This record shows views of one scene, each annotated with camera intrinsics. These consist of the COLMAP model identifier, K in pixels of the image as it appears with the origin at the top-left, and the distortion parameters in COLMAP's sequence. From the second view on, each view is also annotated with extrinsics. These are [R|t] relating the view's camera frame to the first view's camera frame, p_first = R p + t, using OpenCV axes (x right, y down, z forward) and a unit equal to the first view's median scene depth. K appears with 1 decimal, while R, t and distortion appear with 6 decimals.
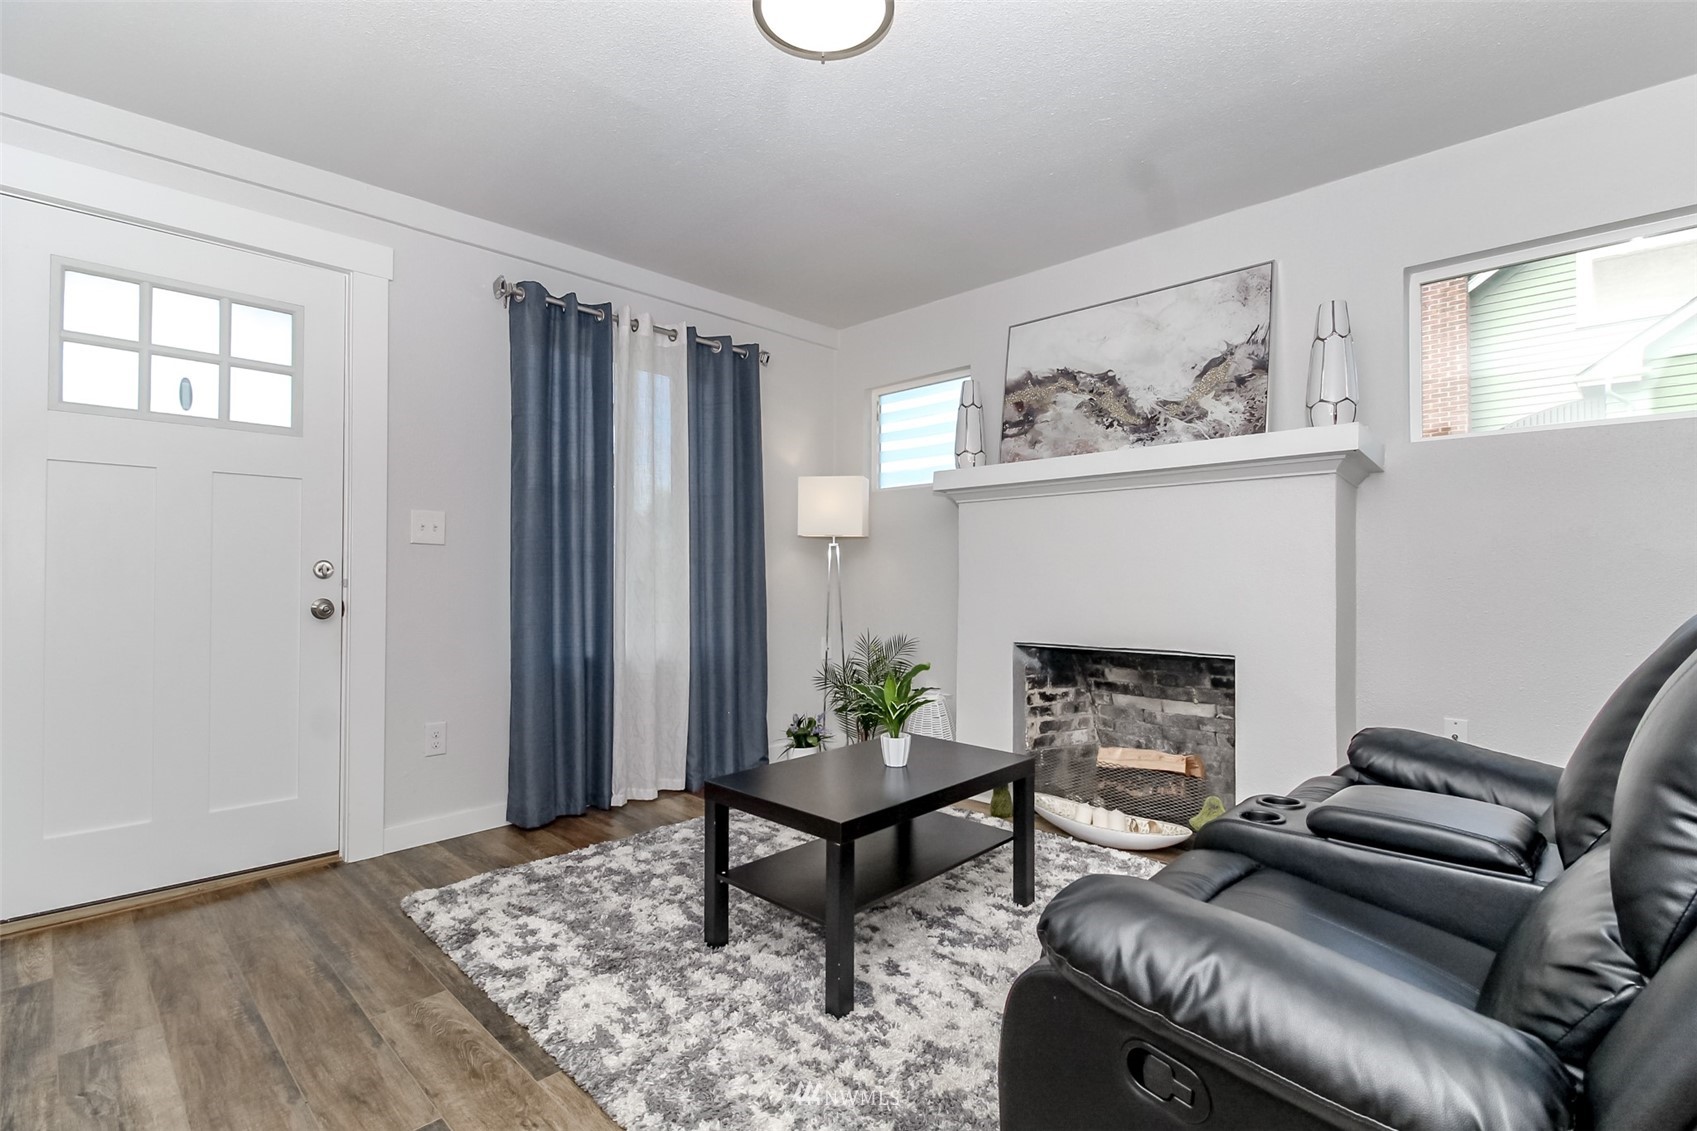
lens RADIAL K [[792.4, 0, 853.8], [0, 792.4, 562.1], [0, 0, 1]] dist [0.003129, 0.000027]
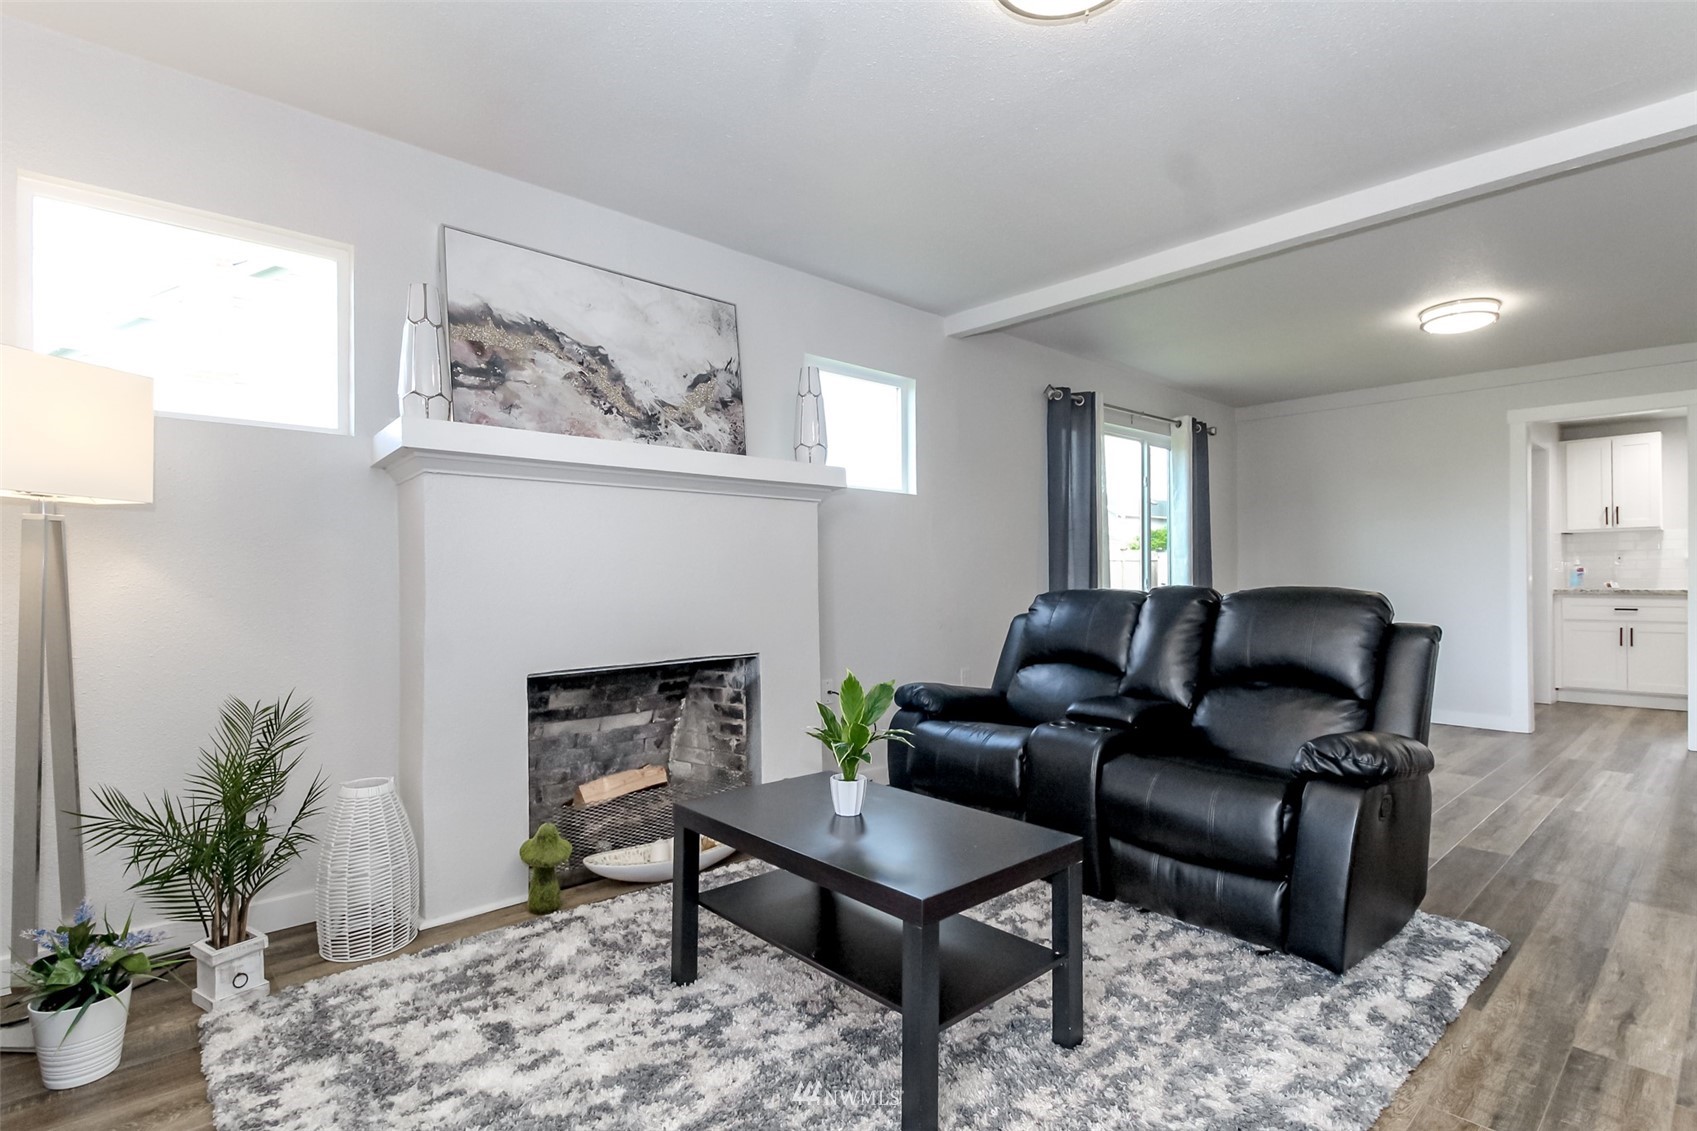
lens RADIAL K [[832.0, 0, 850.5], [0, 832.0, 576.8], [0, 0, 1]] dist [0.003204, 0.000165]
pose [[0.051156, 0.001927, 0.998689, -0.598811], [-0.011001, 0.999939, -0.001366, 0.008948], [-0.998630, -0.010917, 0.051174, 0.707130]]
